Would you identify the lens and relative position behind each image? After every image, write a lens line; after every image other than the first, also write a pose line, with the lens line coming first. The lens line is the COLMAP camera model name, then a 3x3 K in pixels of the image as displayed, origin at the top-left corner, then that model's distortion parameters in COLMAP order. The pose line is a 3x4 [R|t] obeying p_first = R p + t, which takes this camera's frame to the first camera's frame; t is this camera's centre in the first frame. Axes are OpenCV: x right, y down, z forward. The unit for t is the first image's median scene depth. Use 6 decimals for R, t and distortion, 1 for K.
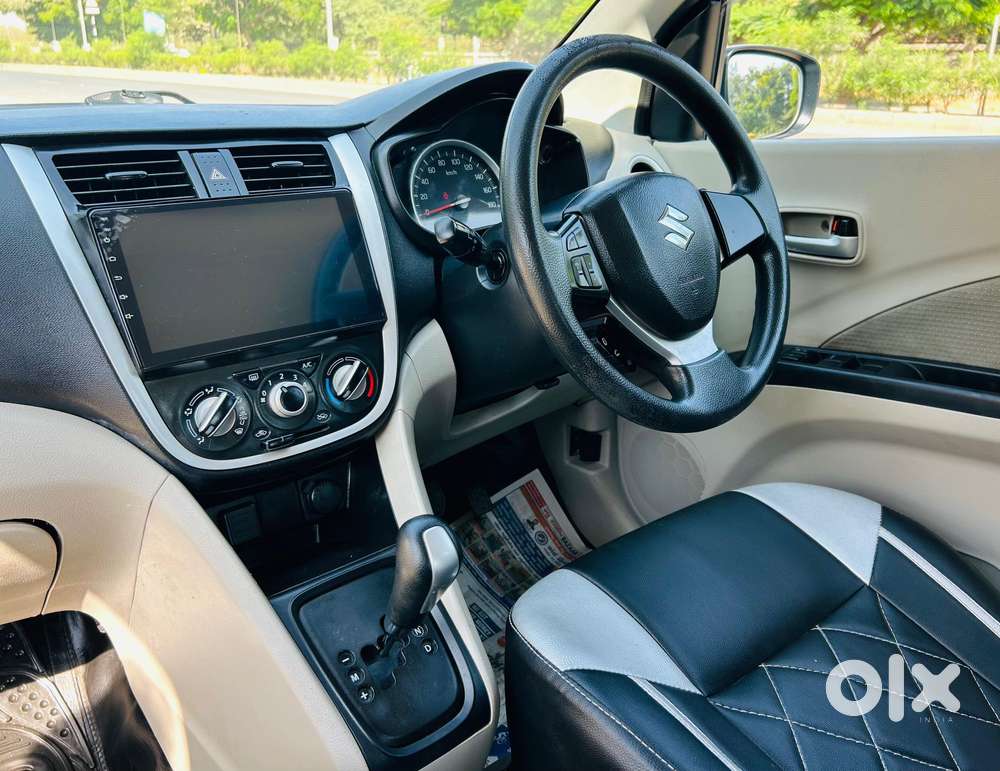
lens RADIAL K [[812.4, 0, 545.9], [0, 812.4, 351.3], [0, 0, 1]] dist [0.035533, -0.061316]
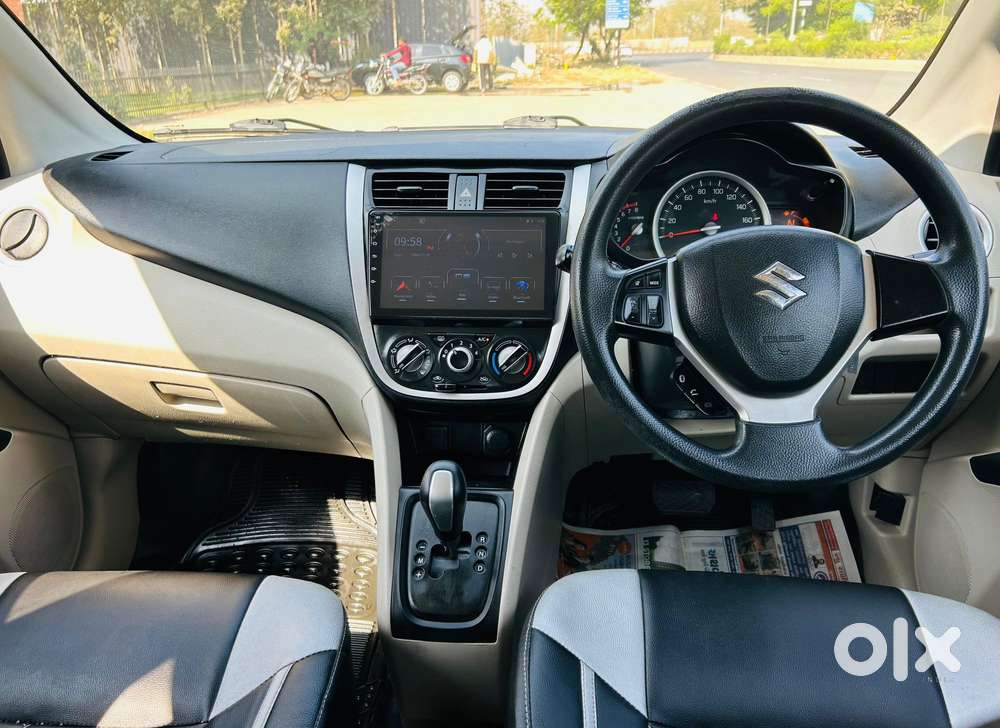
lens RADIAL K [[785.6, 0, 500.0], [0, 785.6, 364.0], [0, 0, 1]] dist [0.011951, -0.001714]
pose [[0.679687, 0.236183, -0.694437, 0.461110], [-0.207895, 0.969949, 0.126407, -0.082118], [0.703424, 0.058453, 0.708363, 0.074319]]
